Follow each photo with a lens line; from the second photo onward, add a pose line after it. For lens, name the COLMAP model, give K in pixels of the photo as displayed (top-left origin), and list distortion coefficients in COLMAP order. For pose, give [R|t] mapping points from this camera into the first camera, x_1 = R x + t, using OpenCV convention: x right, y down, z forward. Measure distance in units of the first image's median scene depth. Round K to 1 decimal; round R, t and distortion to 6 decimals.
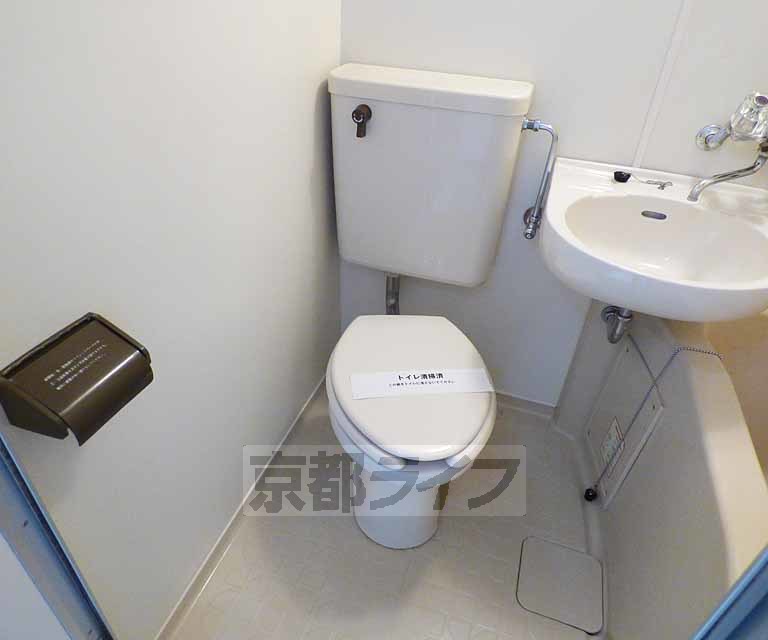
lens RADIAL K [[494.6, 0, 366.5], [0, 494.6, 332.3], [0, 0, 1]] dist [-0.029766, 0.000099]
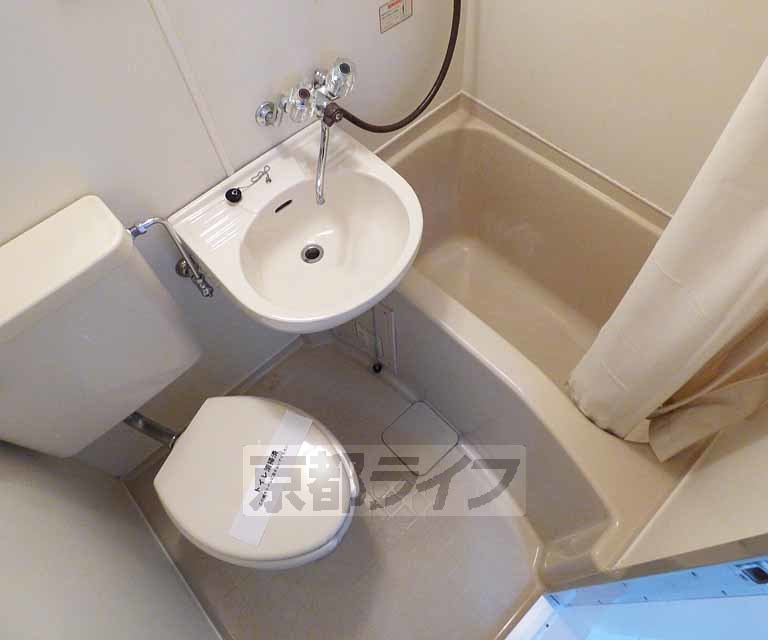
lens RADIAL K [[494.6, 0, 366.5], [0, 494.6, 332.3], [0, 0, 1]] dist [-0.029766, 0.000099]
pose [[0.451908, -0.811455, 0.370569, 0.057411], [0.595978, 0.583728, 0.551427, -0.532541], [-0.663769, -0.028343, 0.747400, 0.084422]]
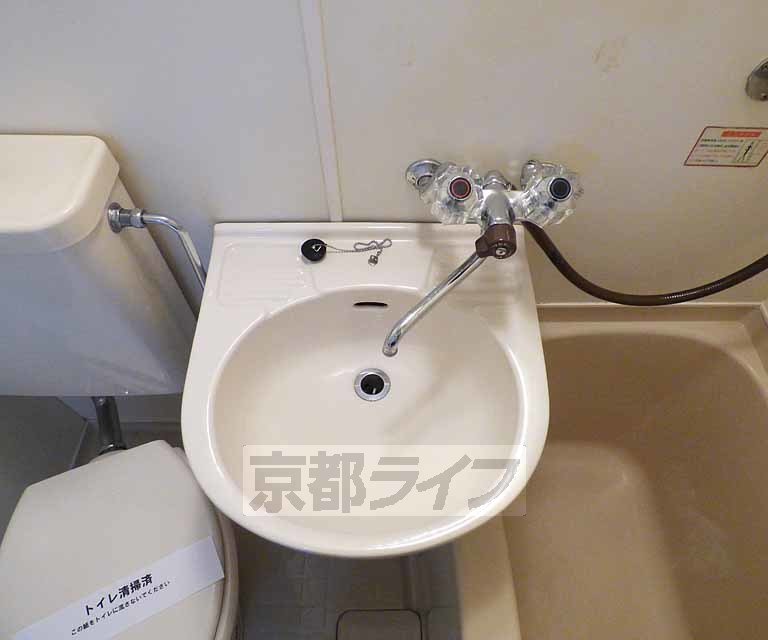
lens RADIAL K [[509.6, 0, 384.0], [0, 509.6, 320.0], [0, 0, 1]] dist [-0.003835, 0.000583]
pose [[0.928297, -0.309962, 0.205400, 0.434925], [0.217630, 0.900792, 0.375781, -0.456096], [-0.301500, -0.304135, 0.903659, 0.345612]]
